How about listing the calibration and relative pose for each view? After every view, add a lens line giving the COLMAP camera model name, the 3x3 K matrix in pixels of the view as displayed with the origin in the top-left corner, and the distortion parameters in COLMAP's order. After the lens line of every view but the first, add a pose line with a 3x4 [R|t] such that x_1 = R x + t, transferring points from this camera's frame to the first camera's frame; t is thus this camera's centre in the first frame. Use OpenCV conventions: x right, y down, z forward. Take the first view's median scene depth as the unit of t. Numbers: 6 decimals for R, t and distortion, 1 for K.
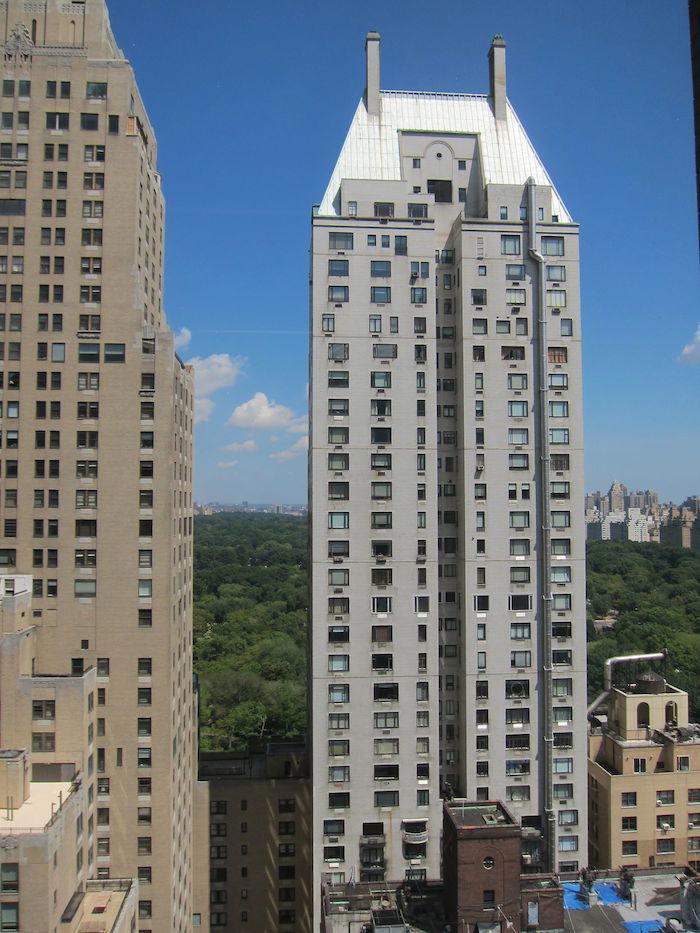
lens RADIAL K [[776.6, 0, 349.5], [0, 776.6, 469.4], [0, 0, 1]] dist [-0.066235, 0.032160]
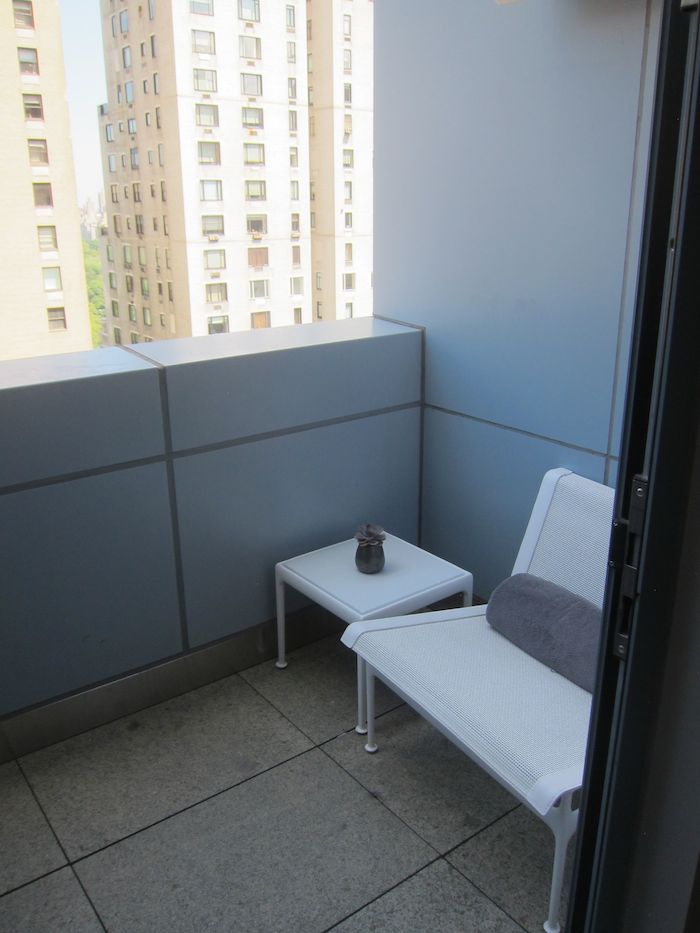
lens RADIAL K [[776.6, 0, 349.2], [0, 776.6, 462.3], [0, 0, 1]] dist [-0.066235, 0.032160]
pose [[0.846278, -0.173421, 0.503725, -0.354698], [-0.018472, 0.935413, 0.353074, 0.044023], [-0.532422, -0.308103, 0.788416, 0.174478]]
